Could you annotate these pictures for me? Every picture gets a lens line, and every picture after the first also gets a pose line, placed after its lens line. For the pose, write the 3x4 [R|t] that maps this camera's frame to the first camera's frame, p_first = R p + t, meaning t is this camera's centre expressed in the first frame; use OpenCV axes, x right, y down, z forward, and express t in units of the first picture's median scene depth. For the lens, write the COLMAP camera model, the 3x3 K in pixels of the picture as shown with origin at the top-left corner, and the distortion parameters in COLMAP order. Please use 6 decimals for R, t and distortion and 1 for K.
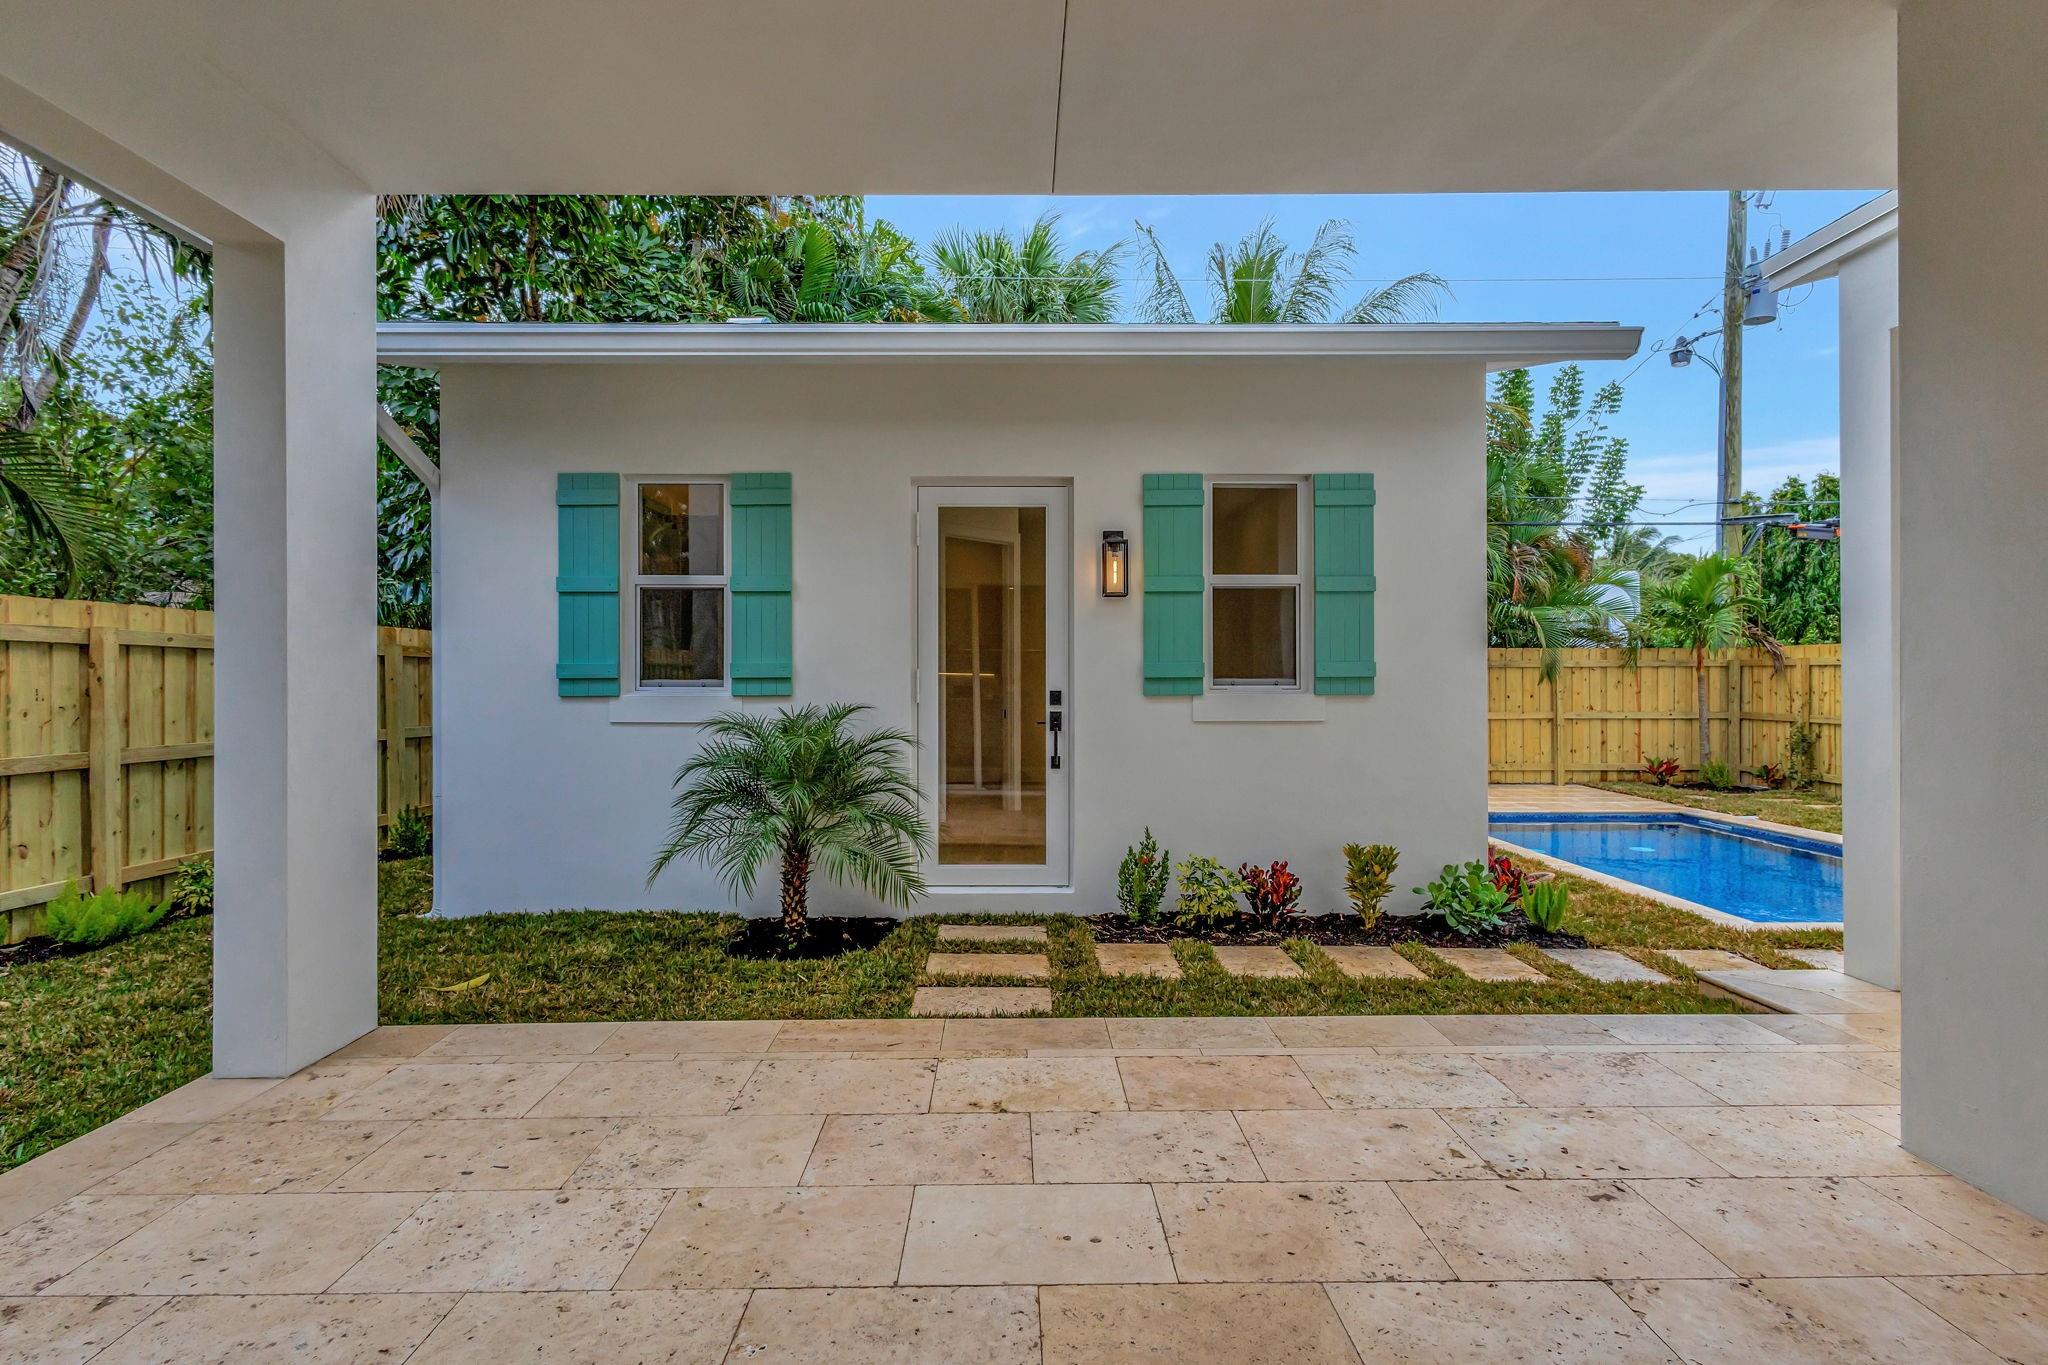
lens RADIAL K [[943.2, 0, 1020.4], [0, 943.2, 678.1], [0, 0, 1]] dist [0.010318, -0.002868]
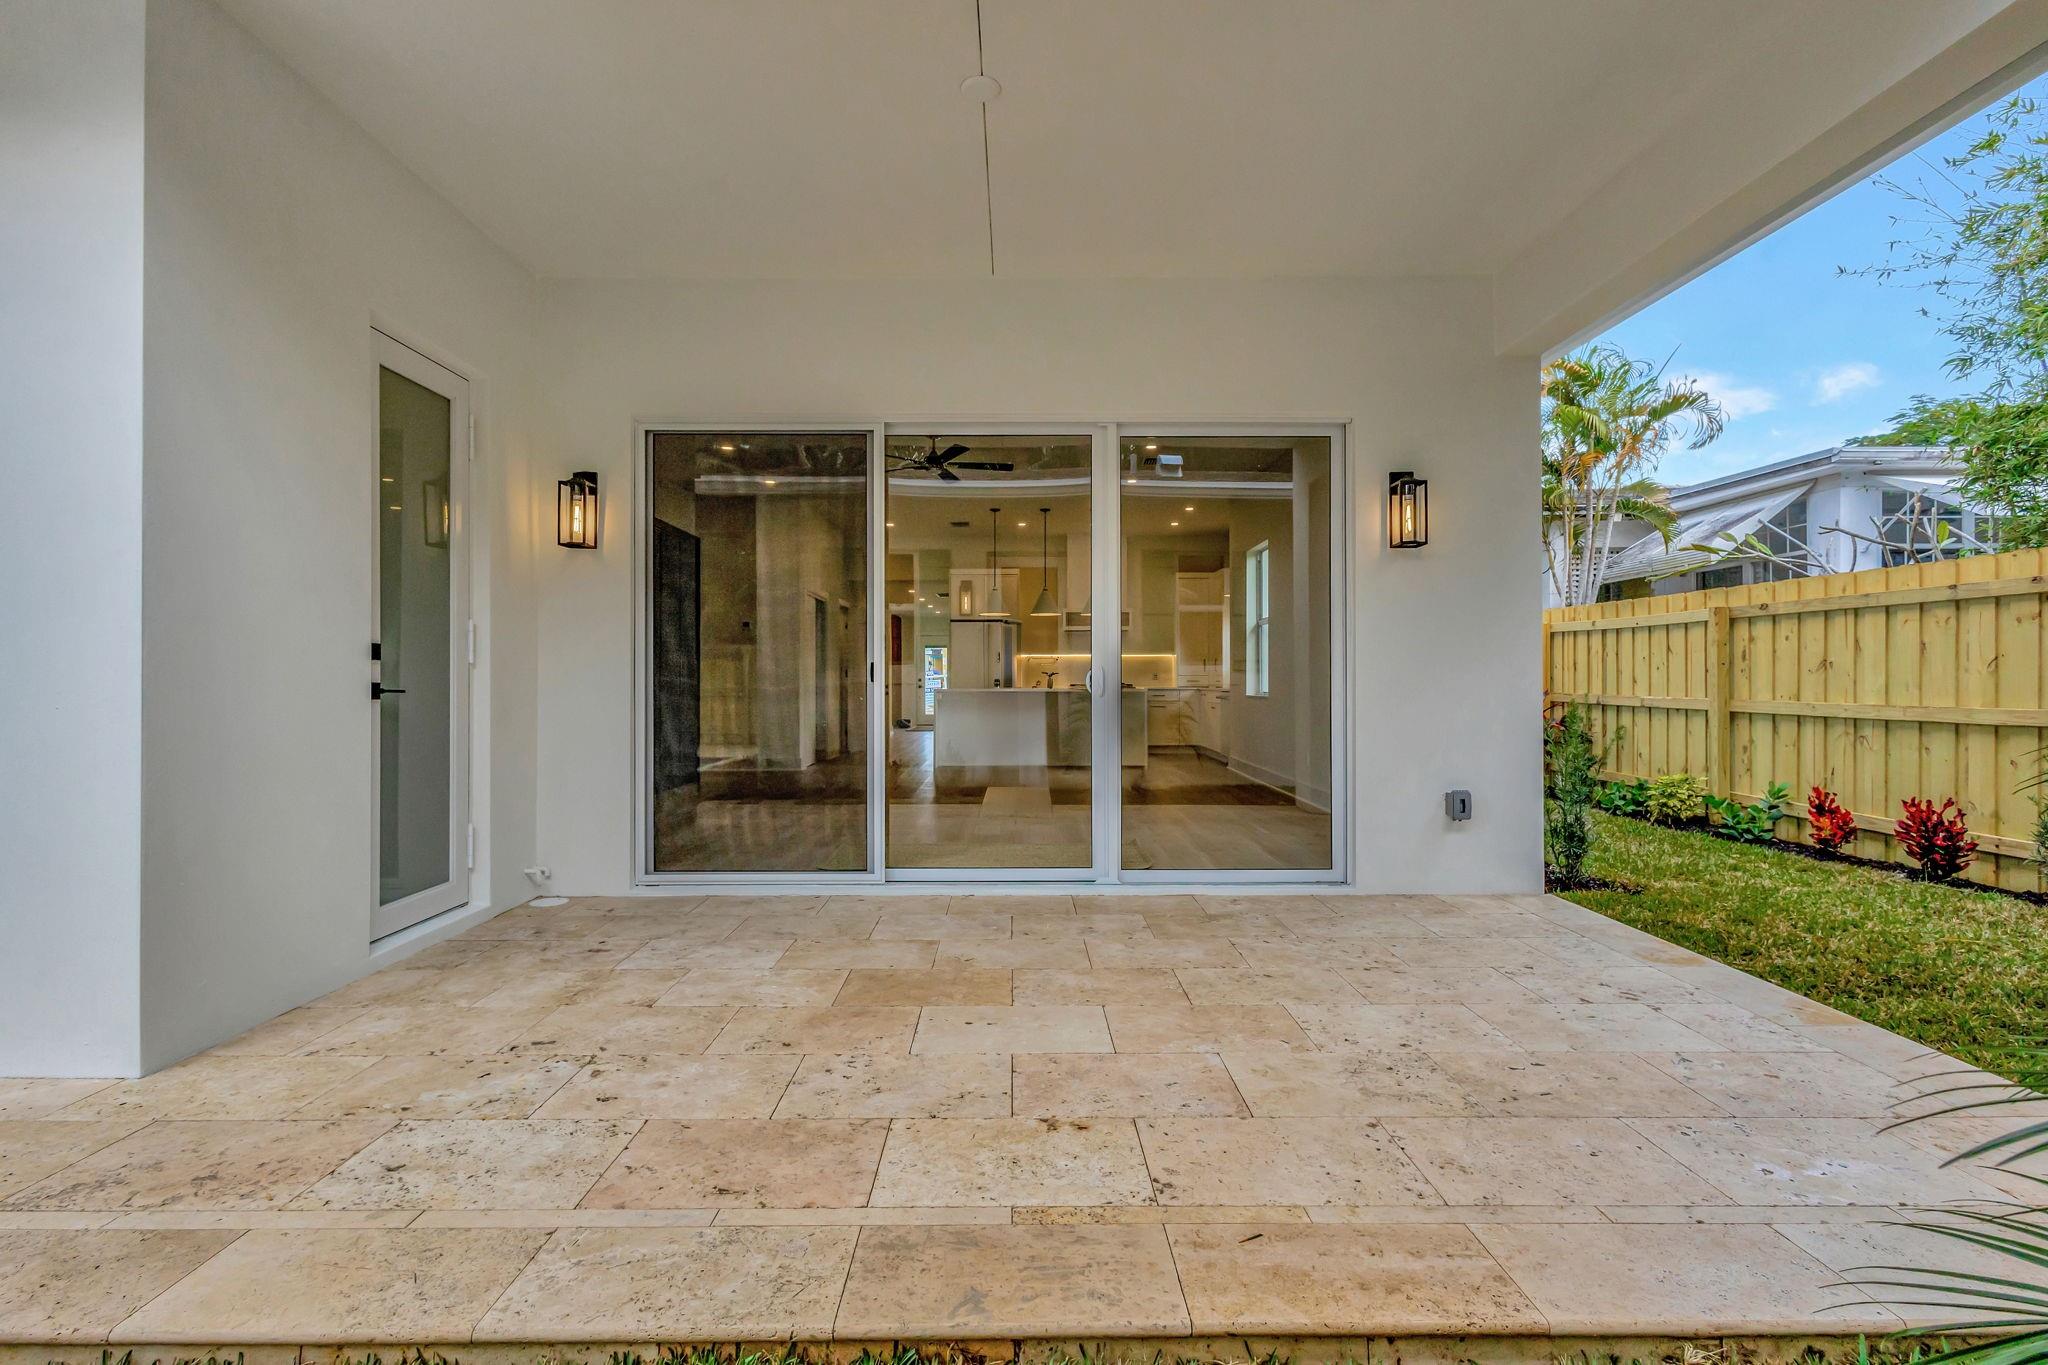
lens RADIAL K [[943.2, 0, 1011.1], [0, 943.2, 674.7], [0, 0, 1]] dist [0.010318, -0.002868]
pose [[-0.999895, 0.003708, 0.013978, -0.000514], [0.003582, 0.999953, -0.009030, 0.018425], [-0.014011, -0.008979, -0.999862, 0.449012]]
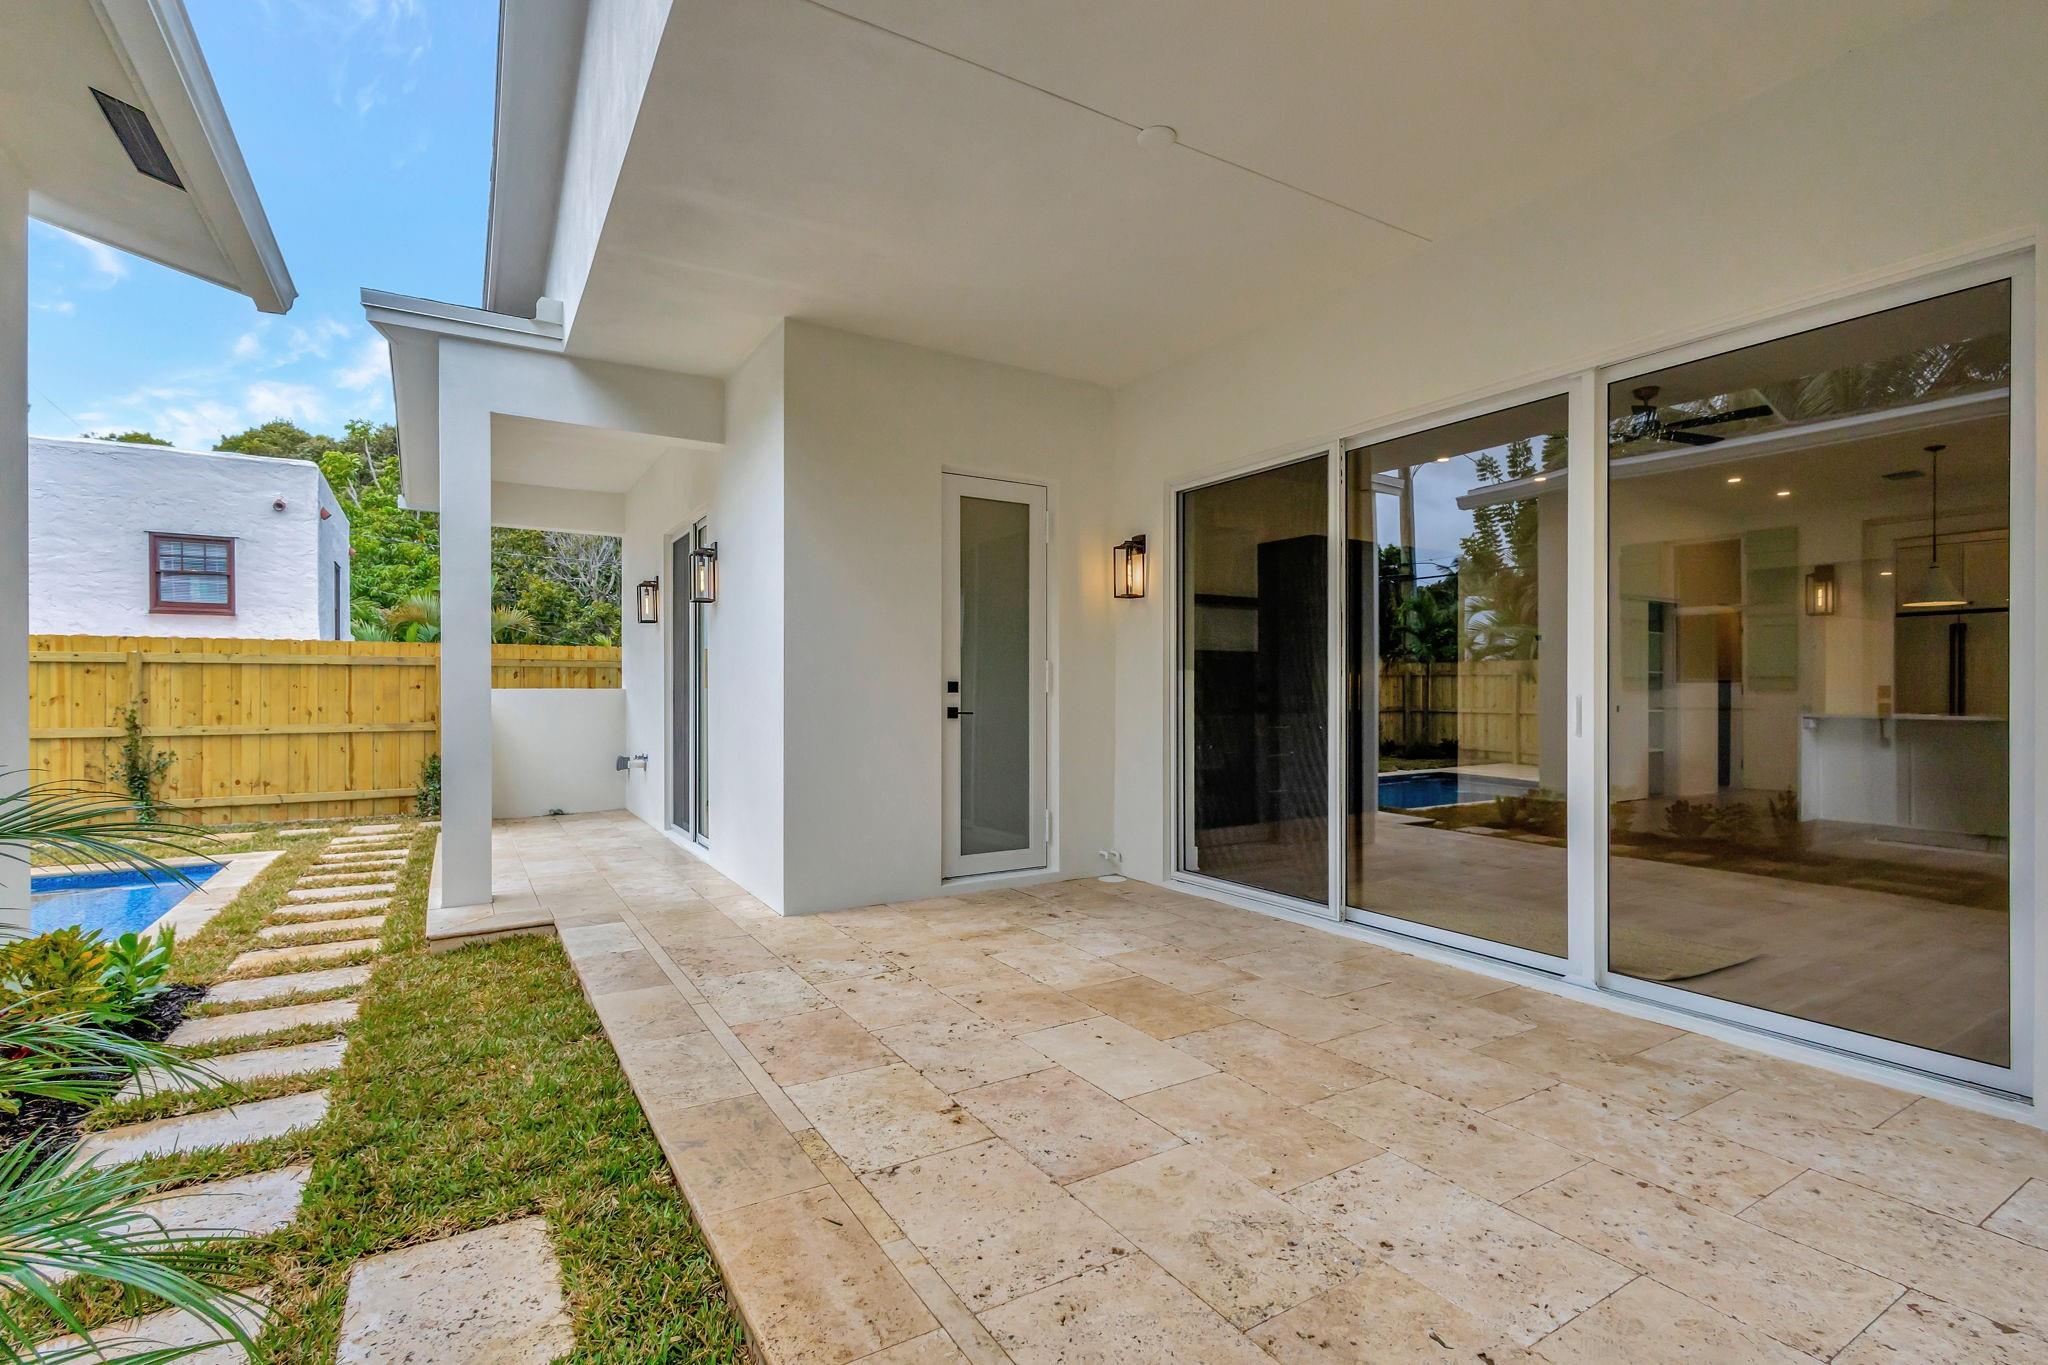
lens RADIAL K [[943.2, 0, 1029.4], [0, 943.2, 686.0], [0, 0, 1]] dist [0.010318, -0.002868]
pose [[-0.512638, 0.006133, 0.858583, -0.214980], [0.000061, 0.999975, -0.007107, 0.010000], [-0.858605, -0.003591, -0.512625, 0.349745]]
